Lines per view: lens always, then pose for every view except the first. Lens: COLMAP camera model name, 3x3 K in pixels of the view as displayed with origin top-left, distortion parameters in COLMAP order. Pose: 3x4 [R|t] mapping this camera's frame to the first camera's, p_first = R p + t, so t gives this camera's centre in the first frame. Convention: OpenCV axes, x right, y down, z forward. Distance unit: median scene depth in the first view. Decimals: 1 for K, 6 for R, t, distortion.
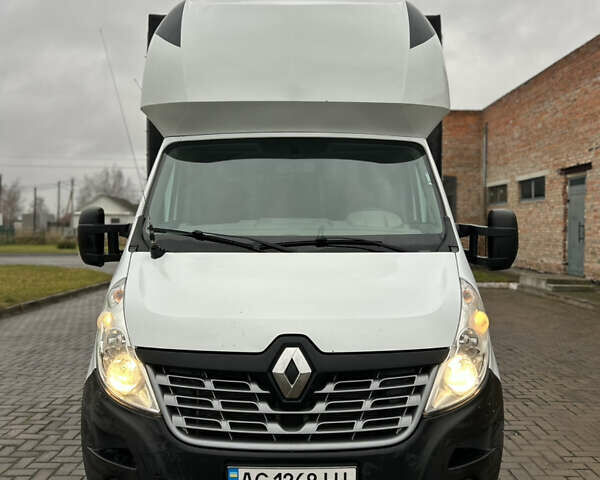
lens RADIAL K [[600.9, 0, 300.0], [0, 600.9, 240.0], [0, 0, 1]] dist [0.086063, -0.147888]
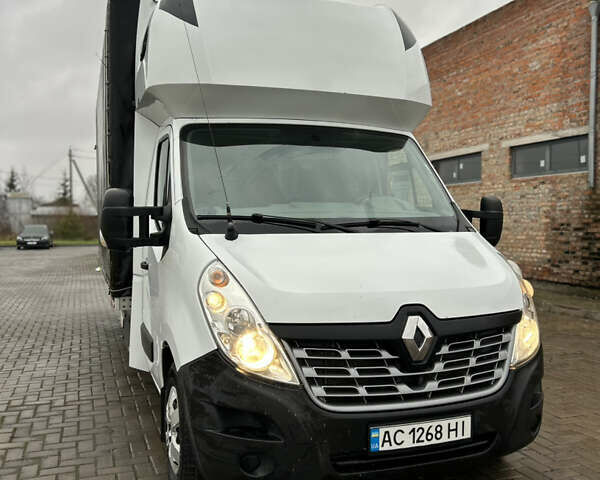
lens RADIAL K [[600.9, 0, 300.0], [0, 600.9, 240.0], [0, 0, 1]] dist [0.086063, -0.147888]
pose [[0.941929, -0.012596, 0.335575, -0.579430], [0.008339, 0.999865, 0.014124, 0.021592], [-0.335708, -0.010505, 0.941908, 0.025432]]
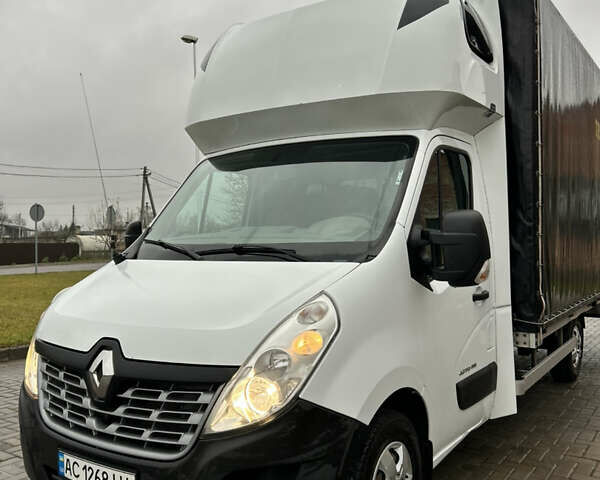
lens RADIAL K [[600.9, 0, 300.0], [0, 600.9, 240.0], [0, 0, 1]] dist [0.086063, -0.147888]
pose [[0.822165, -0.006247, -0.569215, 0.866377], [-0.001465, 0.999913, -0.013089, -0.001229], [0.569247, 0.011595, 0.822085, 0.314675]]
